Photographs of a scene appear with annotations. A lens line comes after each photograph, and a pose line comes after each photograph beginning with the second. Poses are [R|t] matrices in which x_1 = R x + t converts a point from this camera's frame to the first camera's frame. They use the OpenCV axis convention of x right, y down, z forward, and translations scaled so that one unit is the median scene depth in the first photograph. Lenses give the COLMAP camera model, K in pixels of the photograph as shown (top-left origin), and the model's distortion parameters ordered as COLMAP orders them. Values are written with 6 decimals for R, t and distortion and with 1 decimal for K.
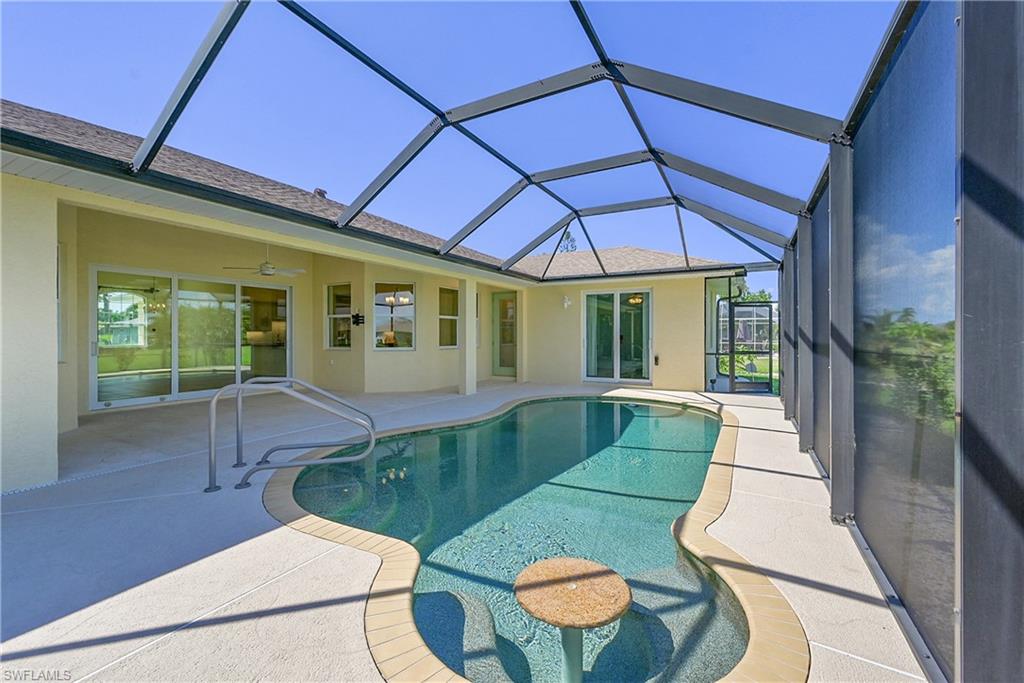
lens RADIAL K [[416.7, 0, 505.7], [0, 416.7, 333.5], [0, 0, 1]] dist [-0.005061, -0.000335]
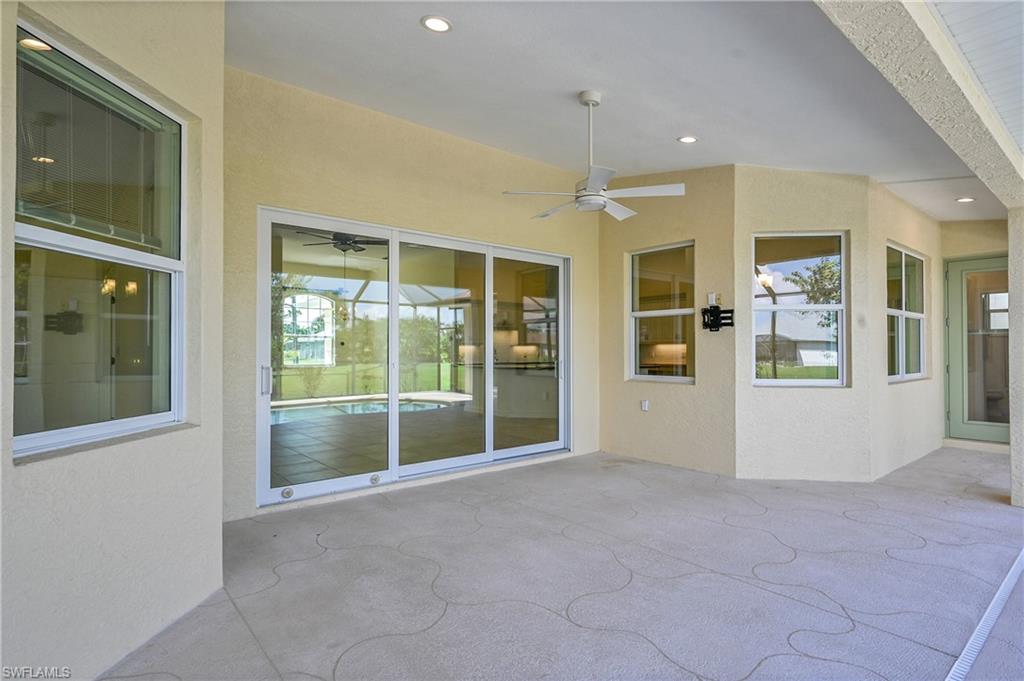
lens RADIAL K [[513.5, 0, 515.5], [0, 513.5, 342.4], [0, 0, 1]] dist [0.000826, -0.000203]
pose [[0.934889, -0.005716, -0.354894, -0.346984], [0.001429, 0.999923, -0.012339, 0.000169], [0.354937, 0.011029, 0.934825, 0.372612]]
